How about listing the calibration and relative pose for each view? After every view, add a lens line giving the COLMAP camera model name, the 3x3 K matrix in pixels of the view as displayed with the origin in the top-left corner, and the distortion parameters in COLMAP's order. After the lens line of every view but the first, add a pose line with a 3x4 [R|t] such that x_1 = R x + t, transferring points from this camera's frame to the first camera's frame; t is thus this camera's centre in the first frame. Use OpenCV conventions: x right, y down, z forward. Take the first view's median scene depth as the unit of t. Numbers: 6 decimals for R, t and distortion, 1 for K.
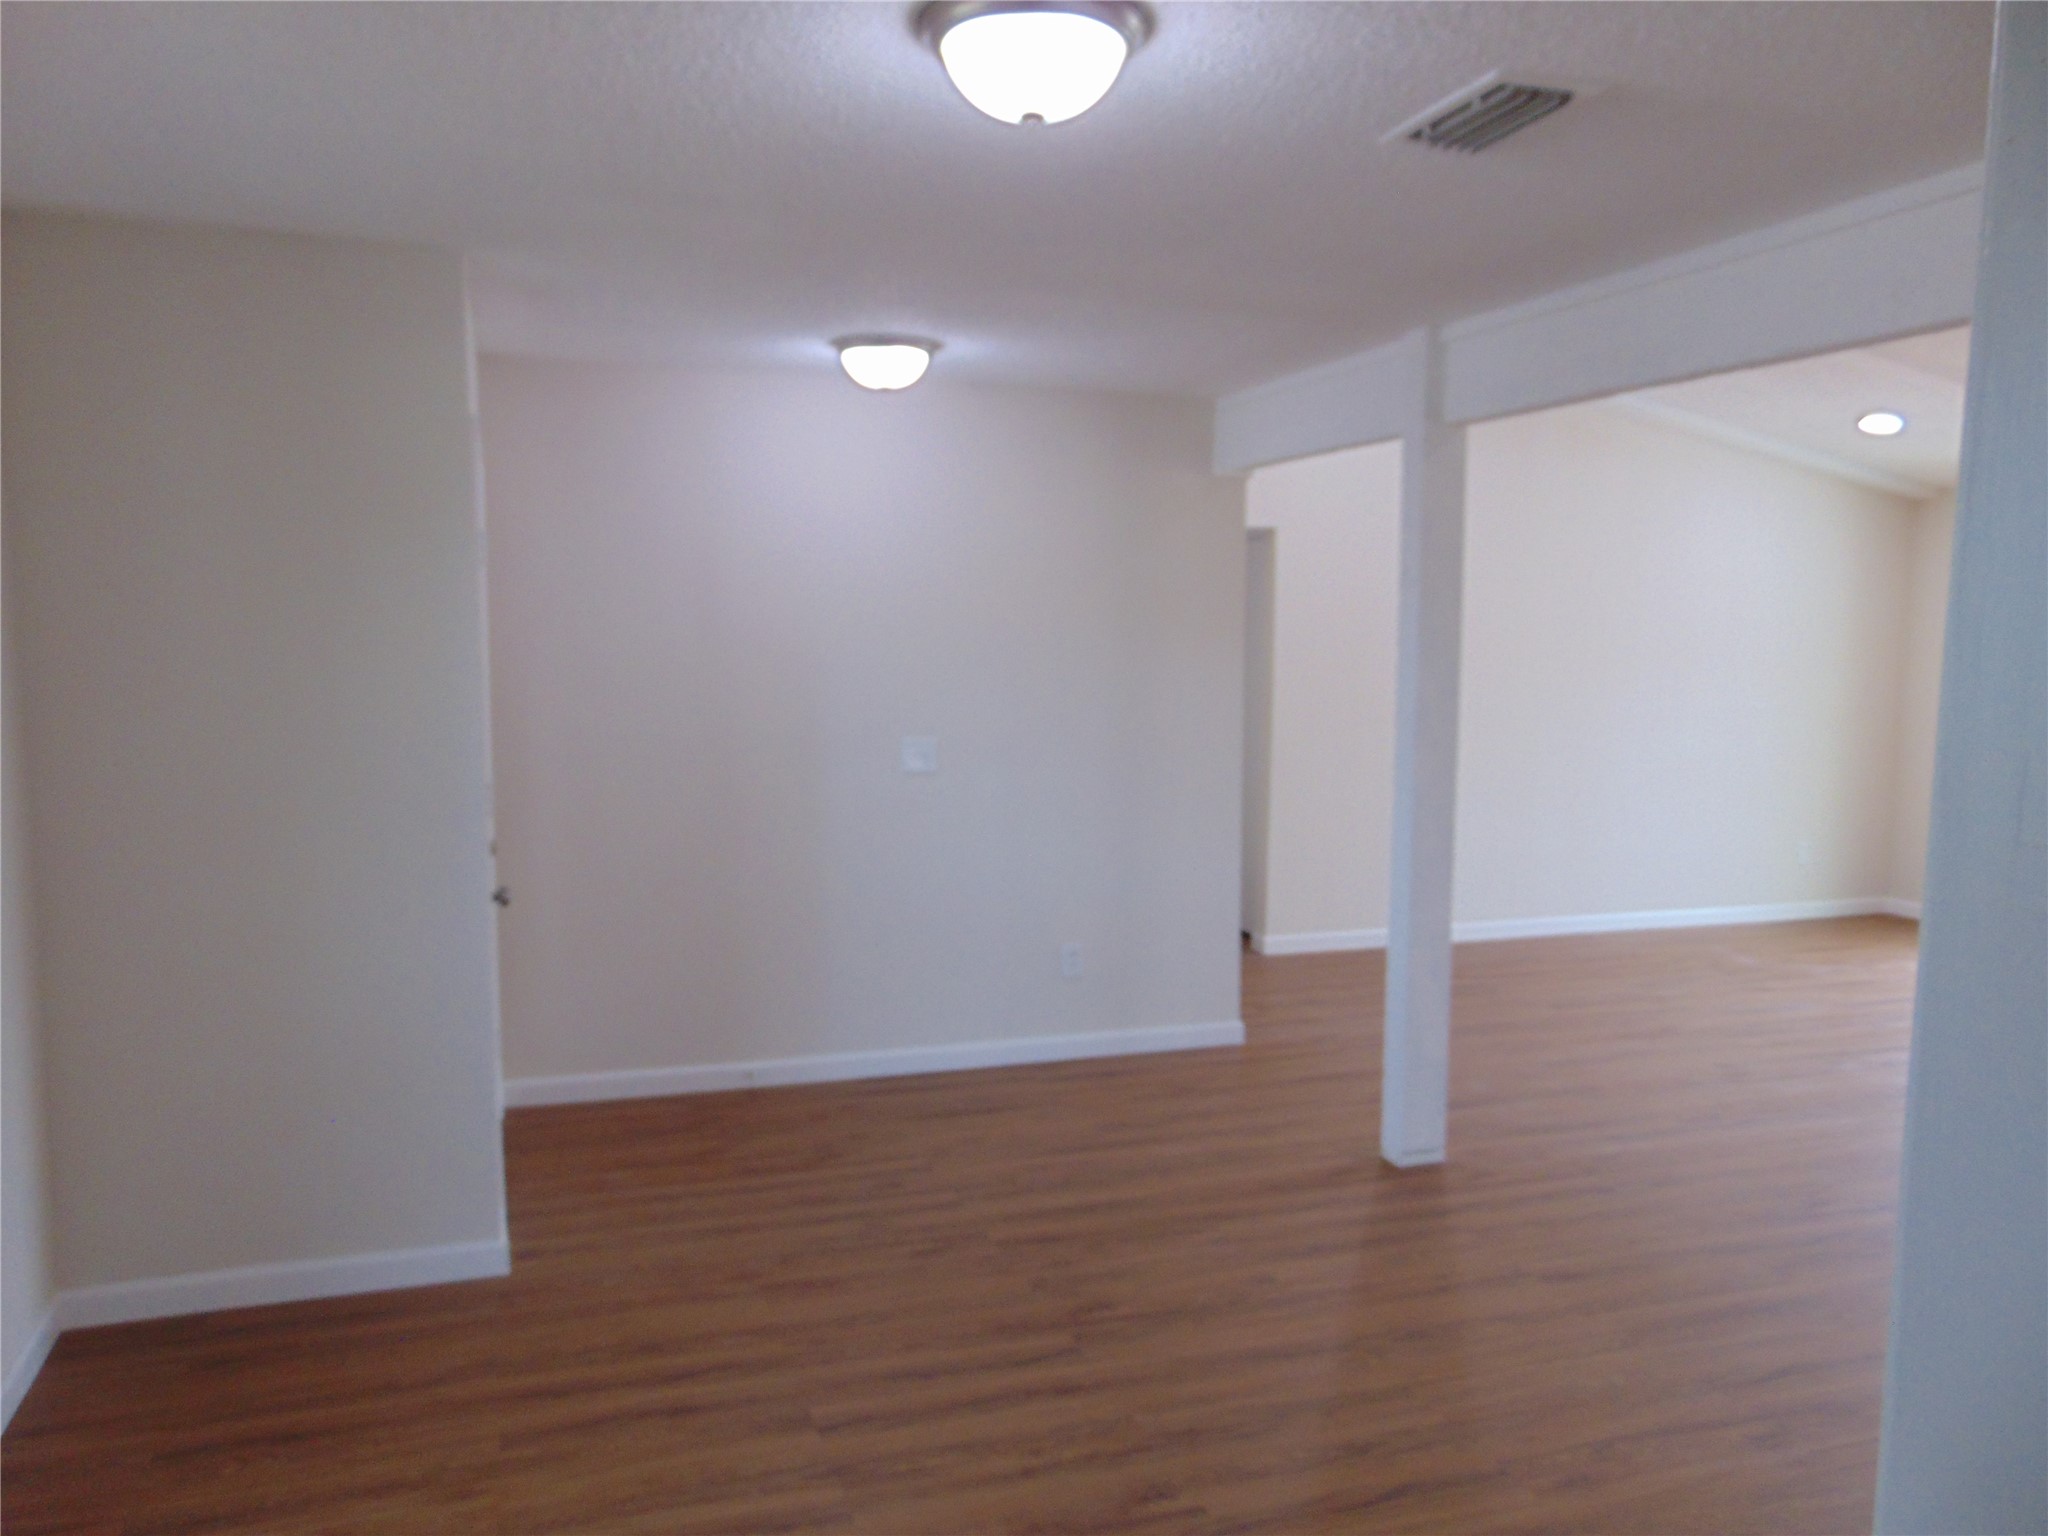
lens RADIAL K [[1543.0, 0, 1019.4], [0, 1543.0, 768.9], [0, 0, 1]] dist [-0.026682, 0.067925]
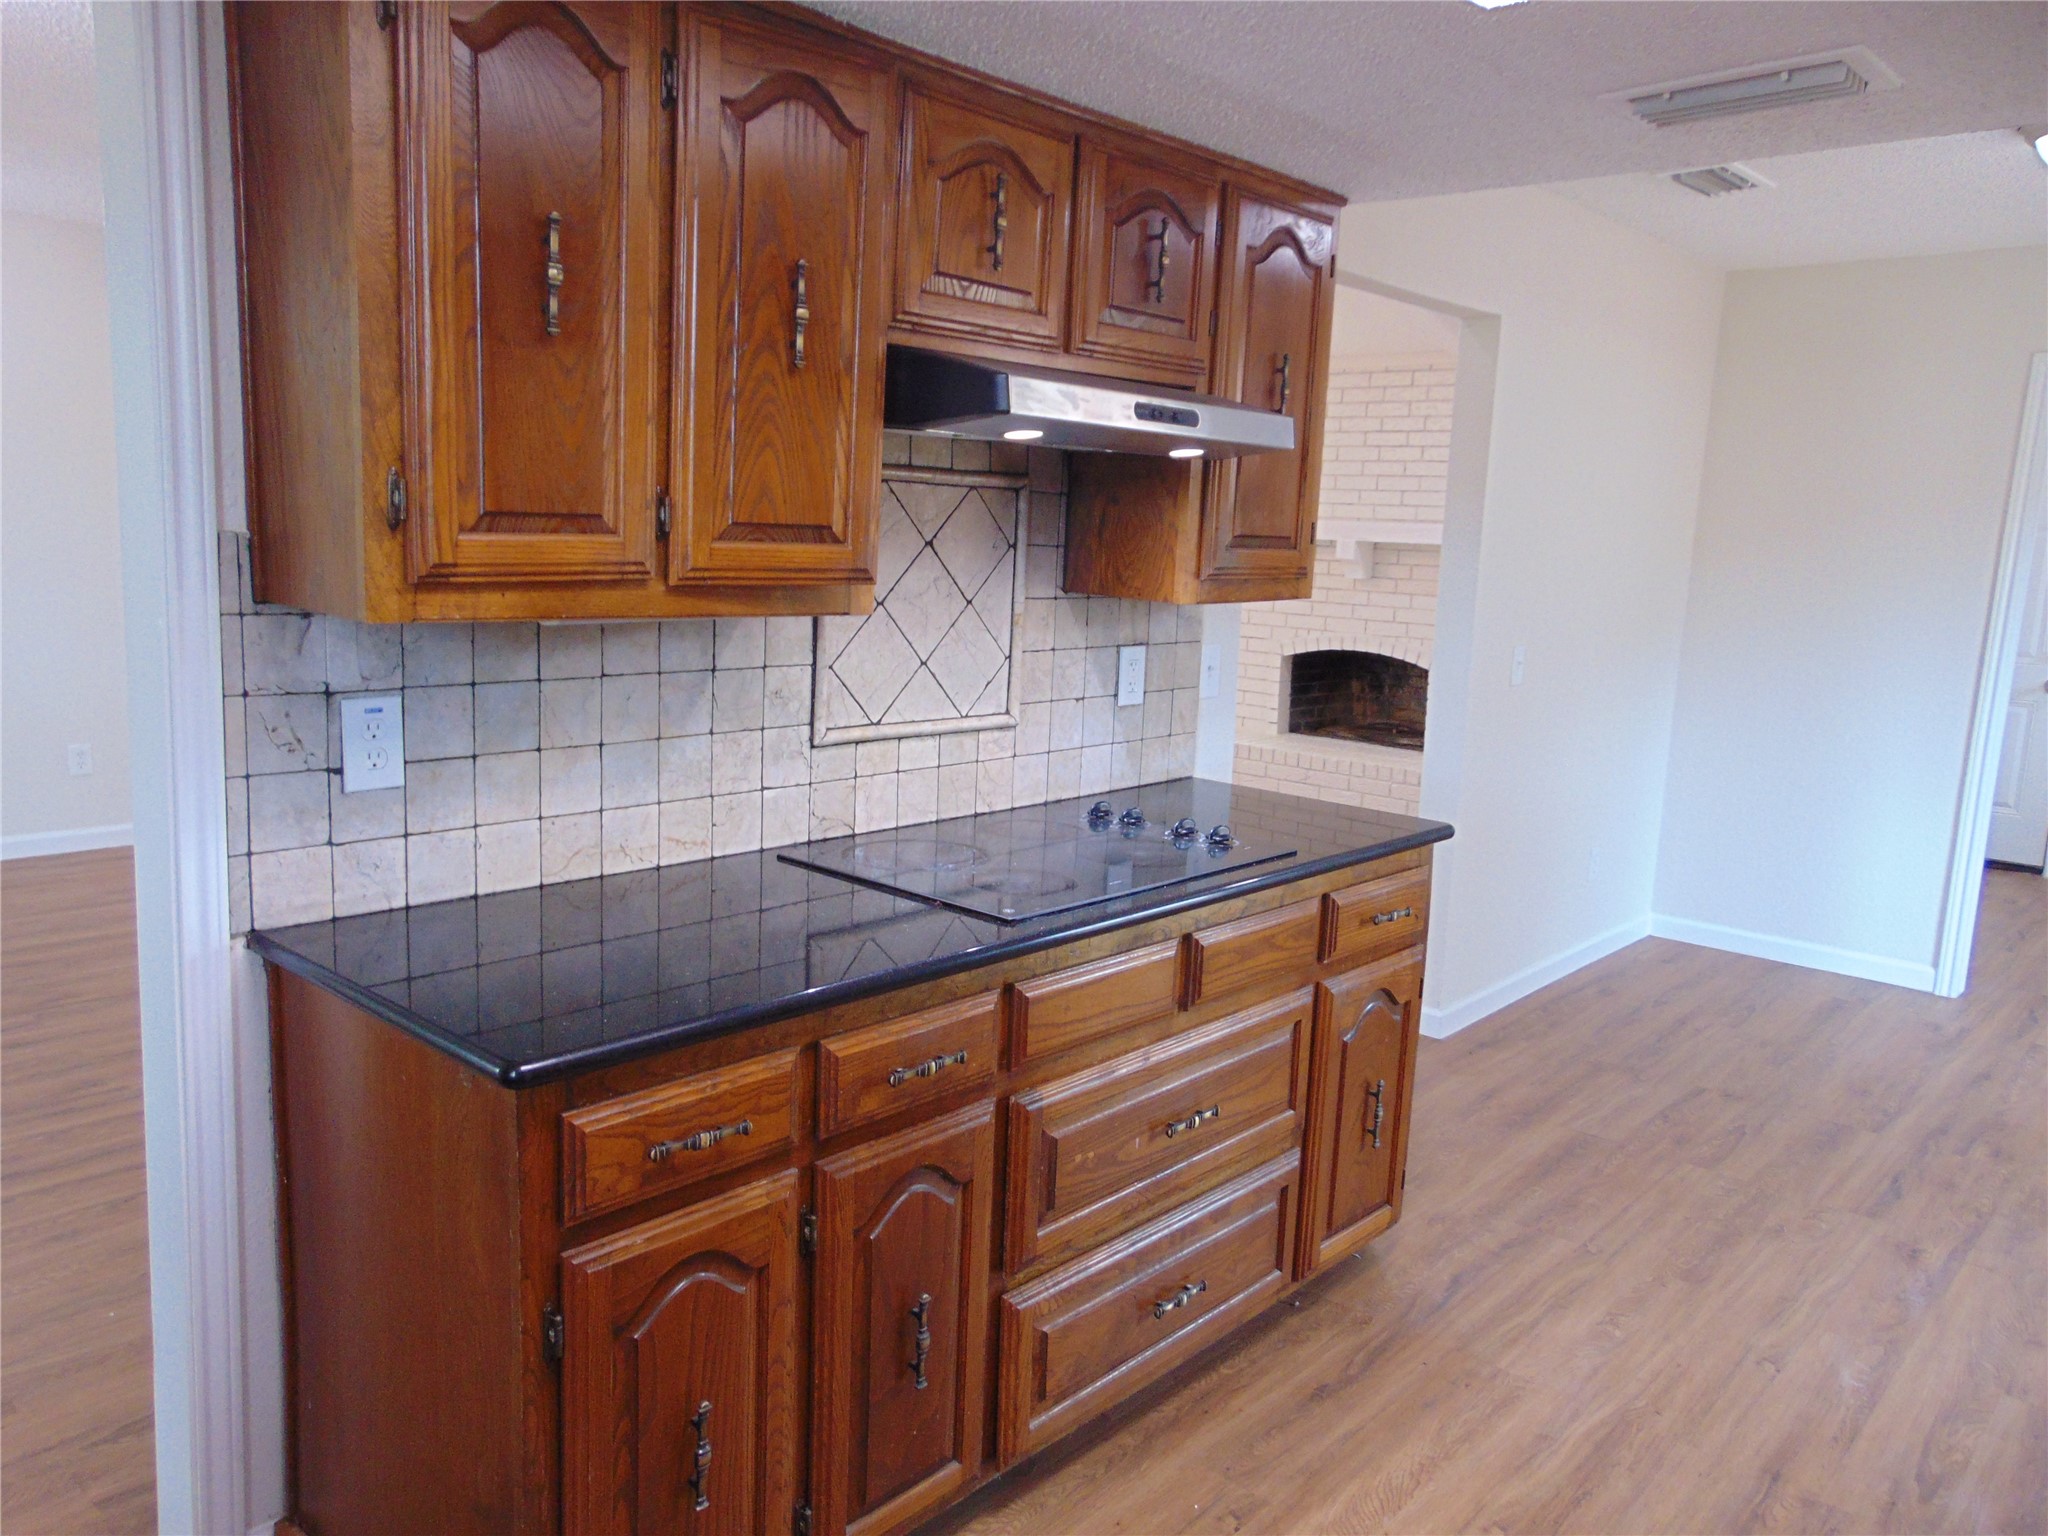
lens RADIAL K [[1543.0, 0, 1022.1], [0, 1543.0, 777.4], [0, 0, 1]] dist [-0.026682, 0.067925]
pose [[0.866569, -0.054019, 0.496124, 0.084951], [0.011212, 0.995981, 0.088862, 0.056267], [-0.498930, -0.071443, 0.863692, -0.335579]]
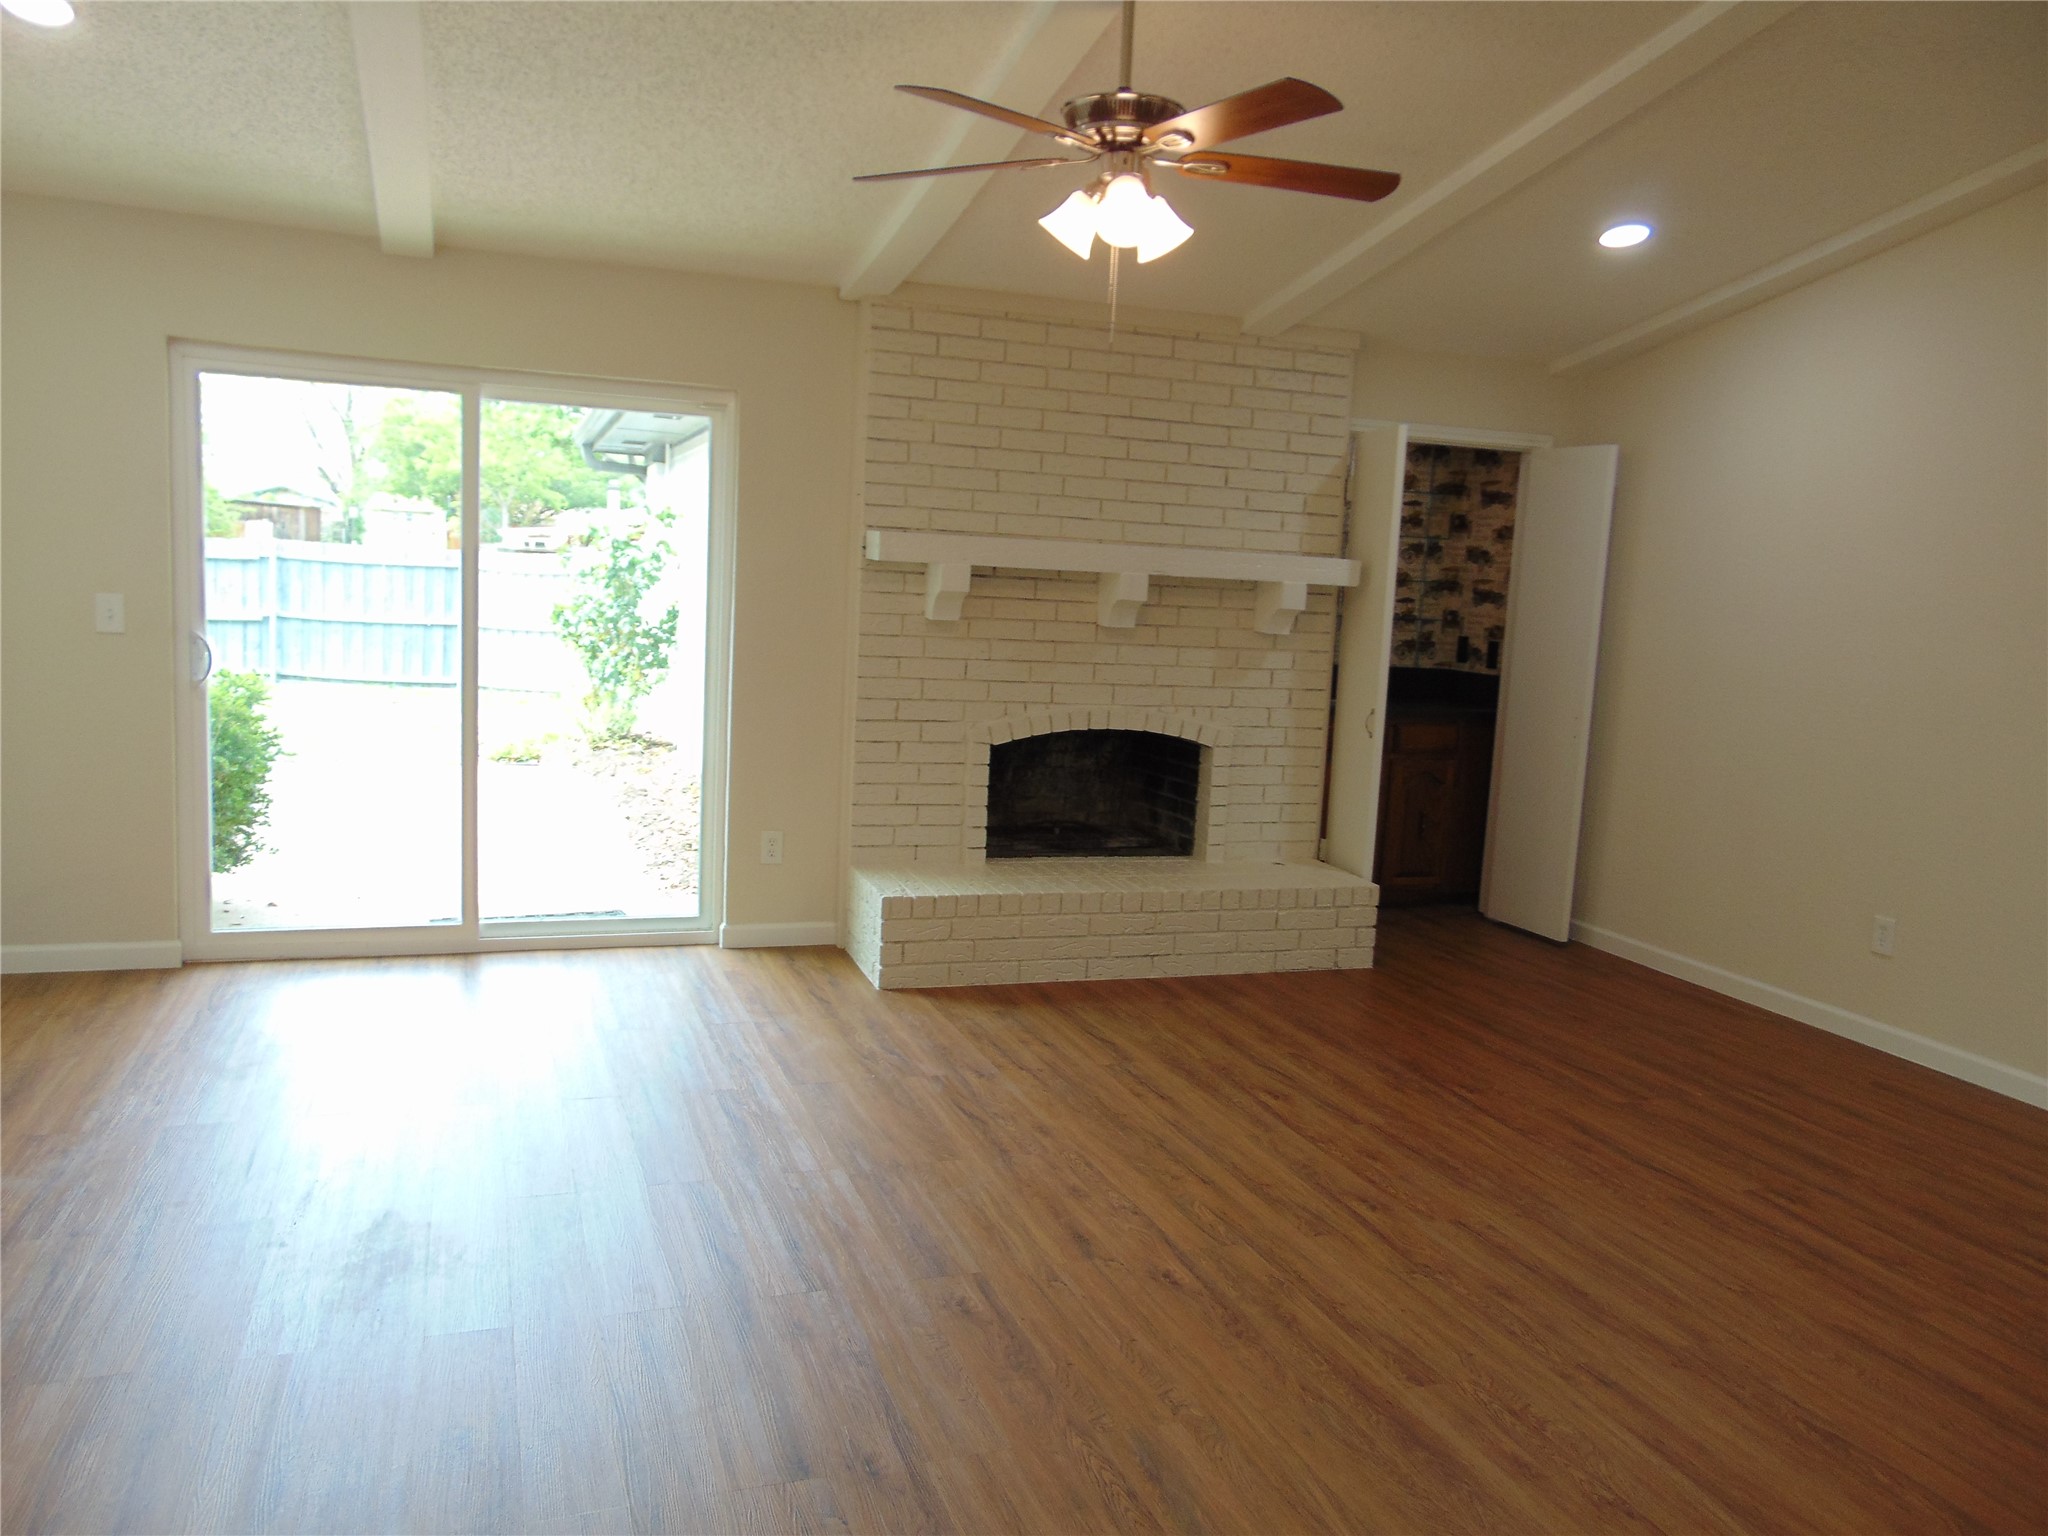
lens RADIAL K [[1543.0, 0, 1026.7], [0, 1543.0, 769.5], [0, 0, 1]] dist [-0.026682, 0.067925]
pose [[-0.015457, -0.130596, 0.991315, 0.071188], [0.038077, 0.990638, 0.131101, -0.065523], [-0.999155, 0.039773, -0.010339, 1.159277]]
